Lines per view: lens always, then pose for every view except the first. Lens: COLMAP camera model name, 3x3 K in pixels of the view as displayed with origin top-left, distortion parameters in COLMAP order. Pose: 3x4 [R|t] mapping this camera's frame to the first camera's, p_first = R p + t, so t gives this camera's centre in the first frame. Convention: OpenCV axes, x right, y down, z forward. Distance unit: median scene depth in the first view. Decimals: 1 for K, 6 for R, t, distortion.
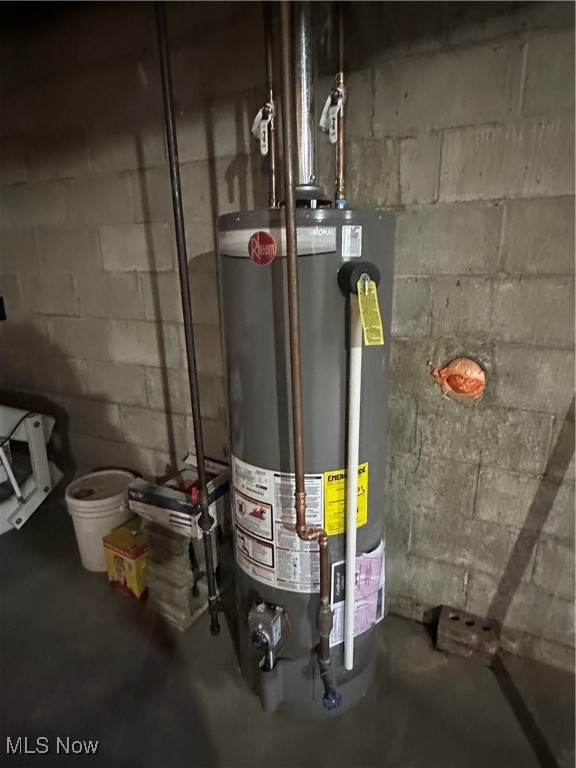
lens RADIAL K [[450.7, 0, 289.7], [0, 450.7, 385.2], [0, 0, 1]] dist [0.000029, 0.000036]
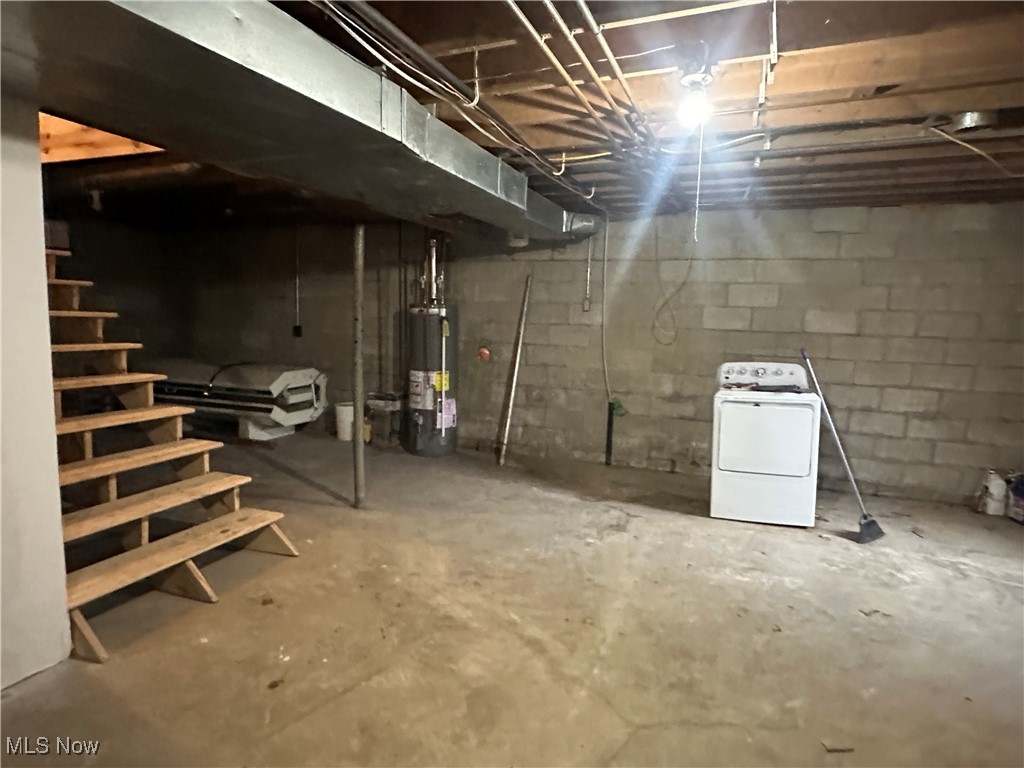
lens RADIAL K [[600.9, 0, 511.5], [0, 600.9, 381.5], [0, 0, 1]] dist [0.000029, 0.000036]
pose [[0.996316, 0.031484, 0.079771, 0.281968], [-0.018316, 0.986829, -0.160730, 0.975022], [-0.083781, 0.158676, 0.983770, -3.591815]]
